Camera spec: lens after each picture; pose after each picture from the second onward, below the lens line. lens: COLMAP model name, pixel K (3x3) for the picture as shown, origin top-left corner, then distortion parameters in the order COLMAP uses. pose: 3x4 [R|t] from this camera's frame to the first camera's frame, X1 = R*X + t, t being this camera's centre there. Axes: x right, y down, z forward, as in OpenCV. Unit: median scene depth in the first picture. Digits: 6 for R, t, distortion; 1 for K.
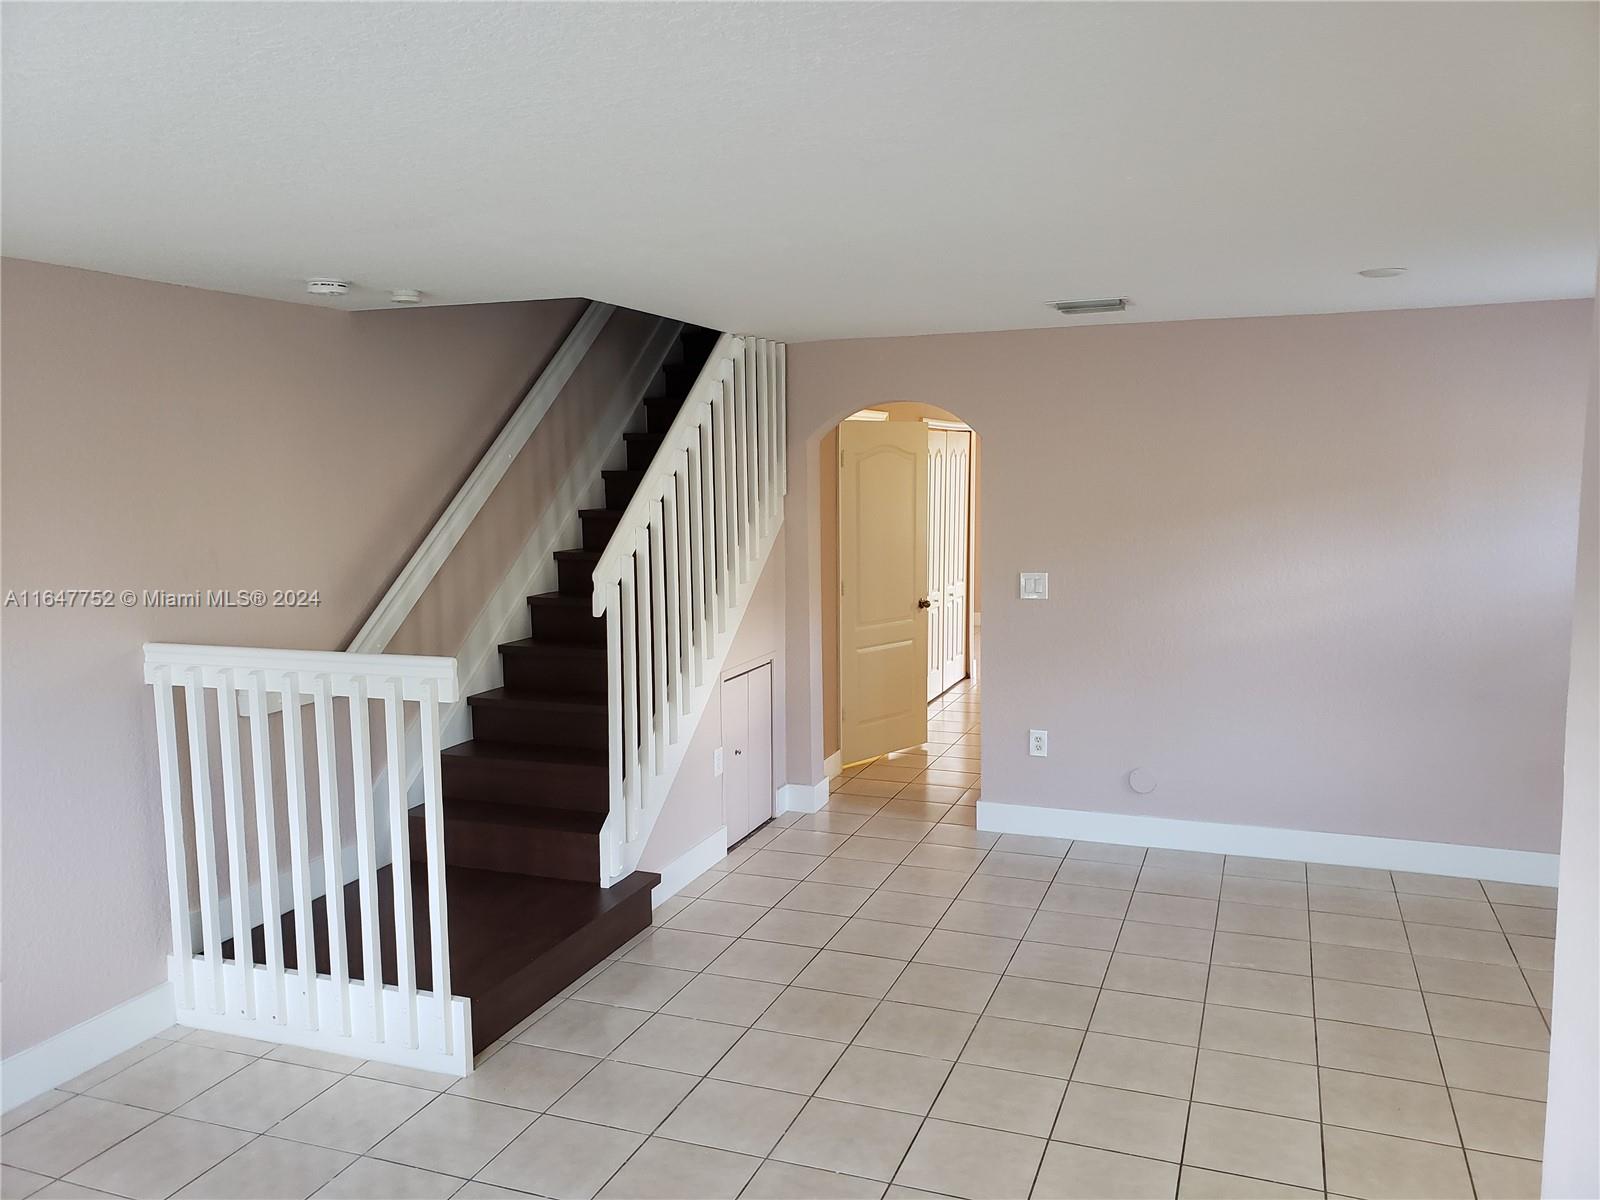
lens RADIAL K [[1249.6, 0, 784.7], [0, 1249.6, 602.9], [0, 0, 1]] dist [0.084927, -0.133626]
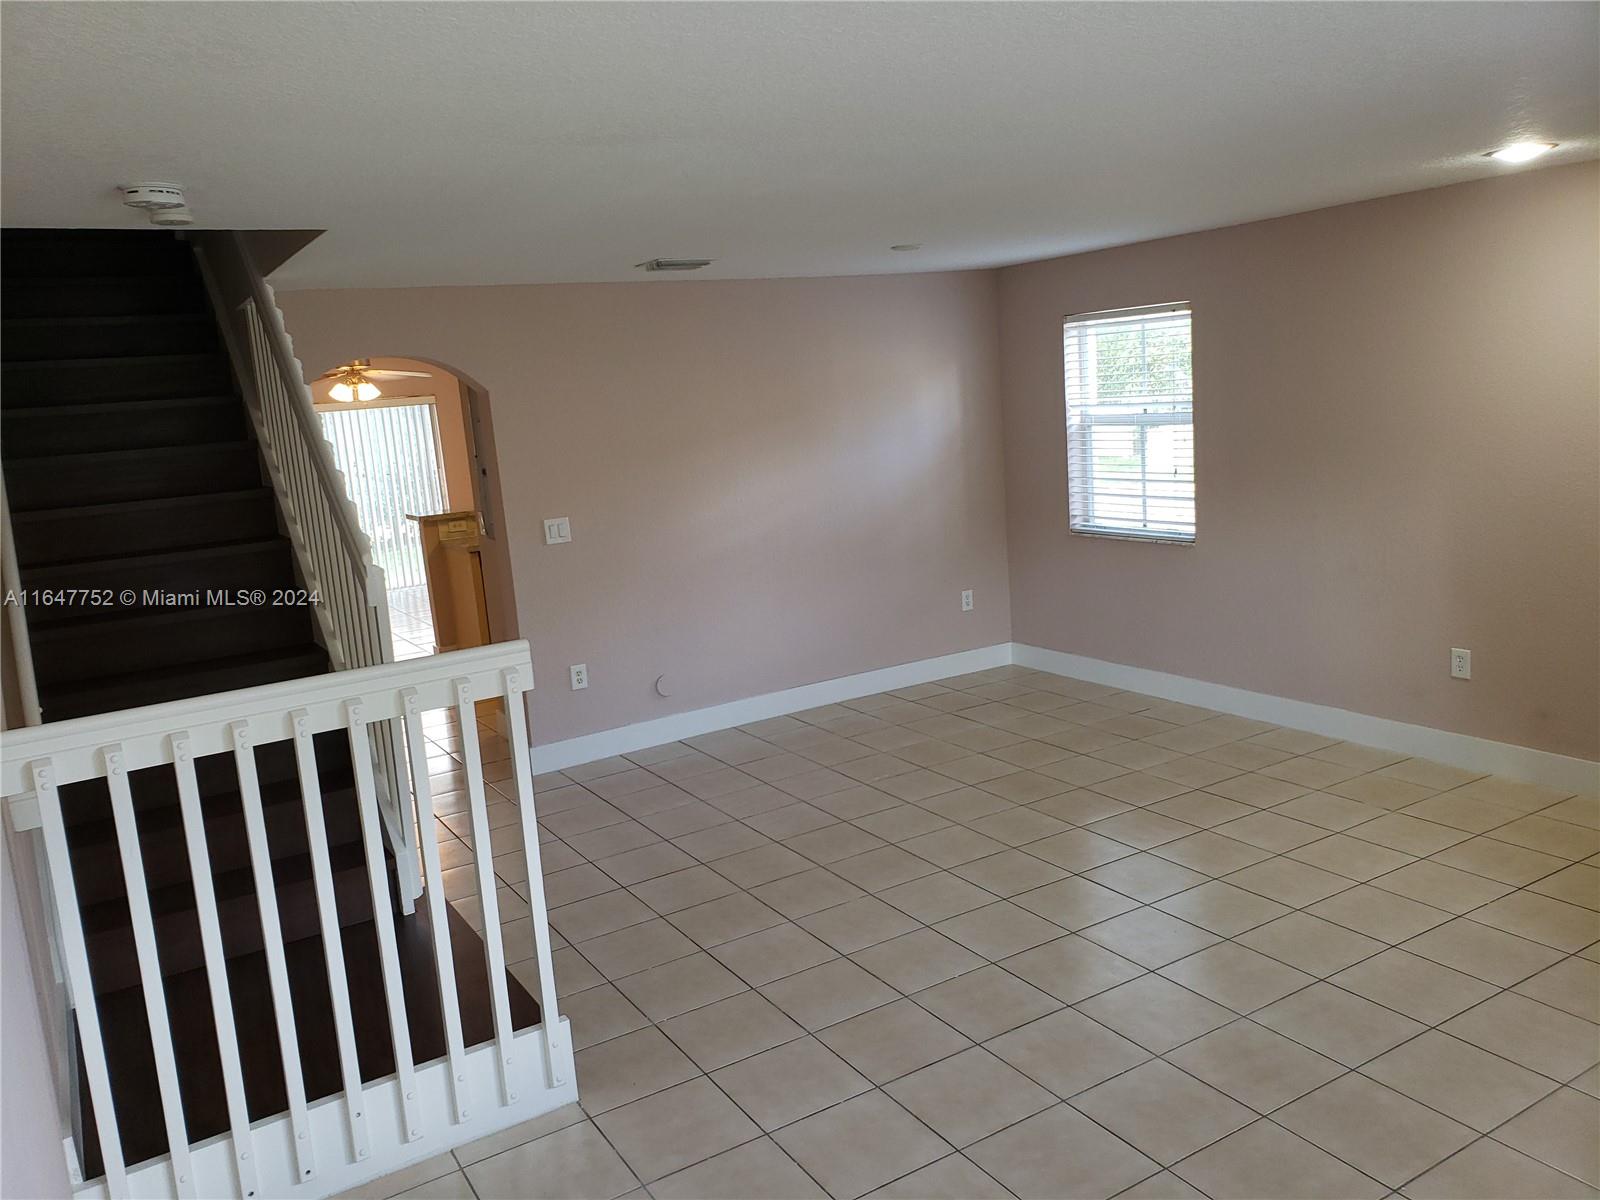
lens RADIAL K [[1241.5, 0, 793.1], [0, 1241.5, 596.1], [0, 0, 1]] dist [0.092934, -0.160056]
pose [[0.612383, -0.166971, 0.772727, -0.514016], [0.160156, 0.983376, 0.085565, -0.017957], [-0.774168, 0.071359, 0.628945, 0.194520]]
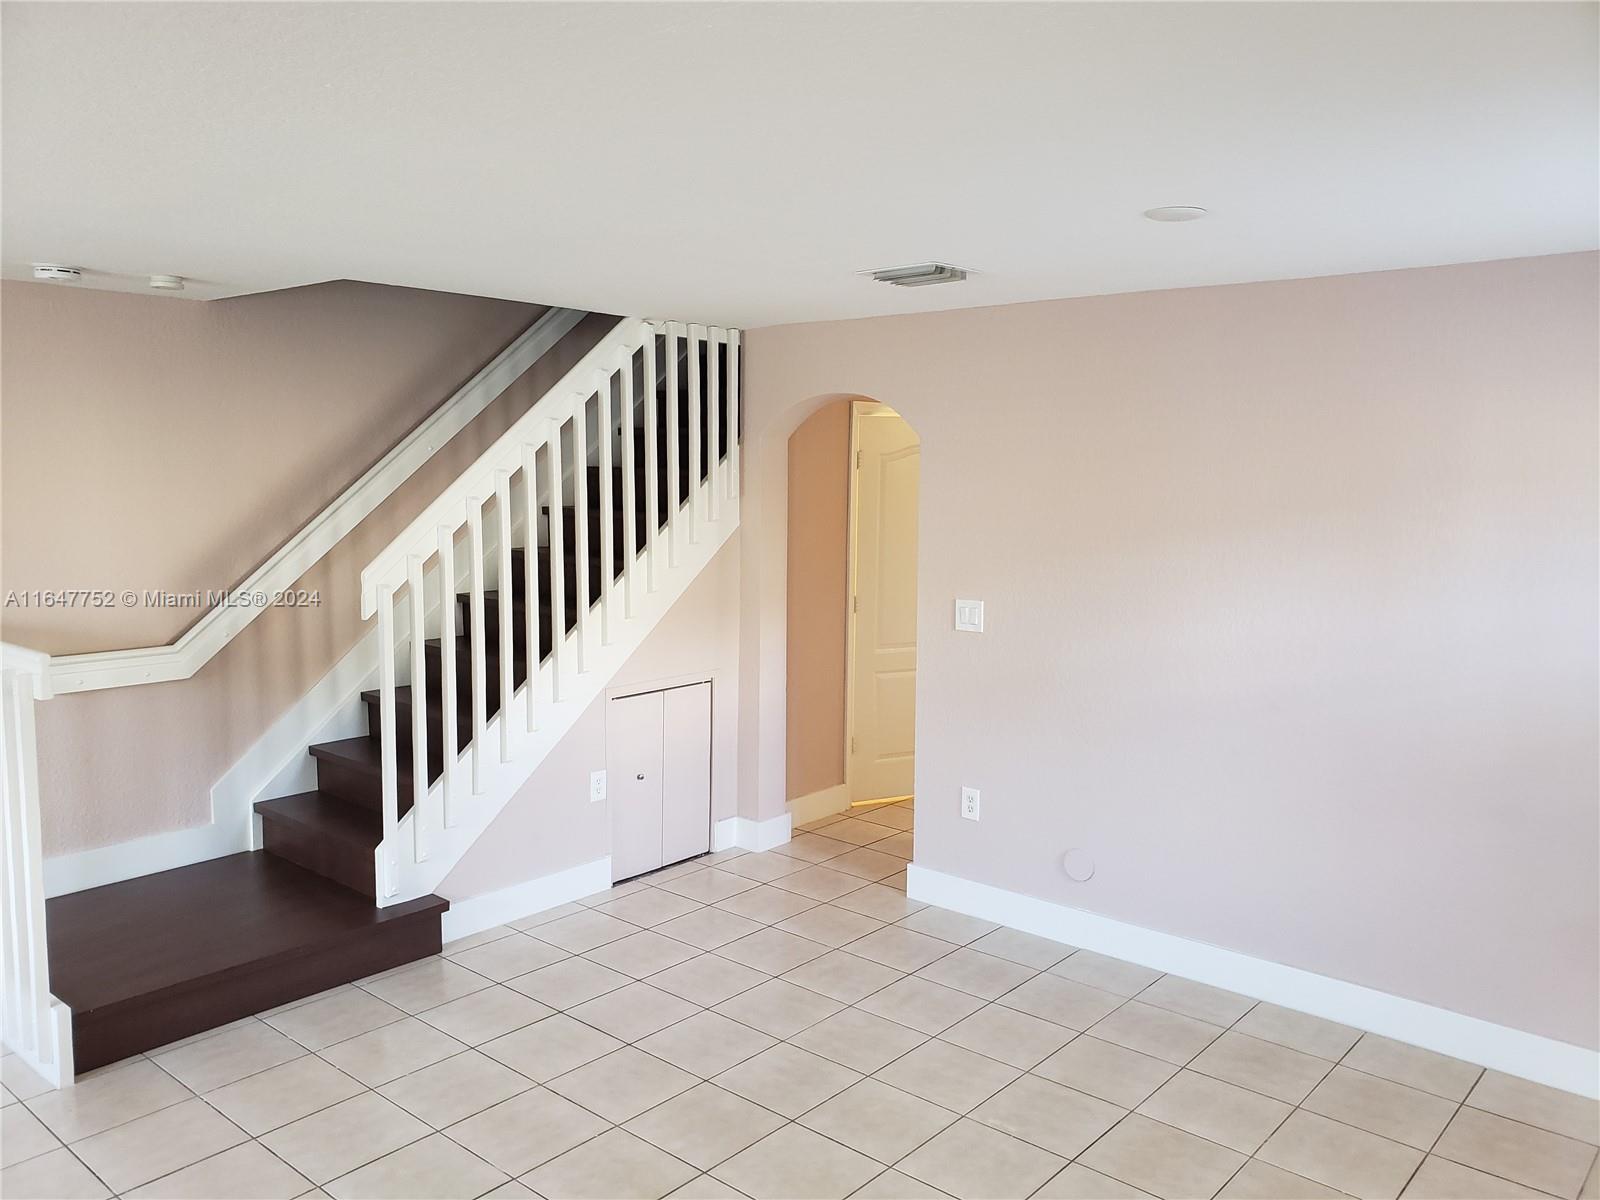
lens RADIAL K [[1242.5, 0, 800.4], [0, 1242.5, 607.0], [0, 0, 1]] dist [0.088595, -0.119153]
pose [[0.938531, 0.060504, -0.339851, 0.385085], [-0.059218, 0.998145, 0.014163, -0.024956], [0.340078, 0.006832, 0.940372, 0.186916]]
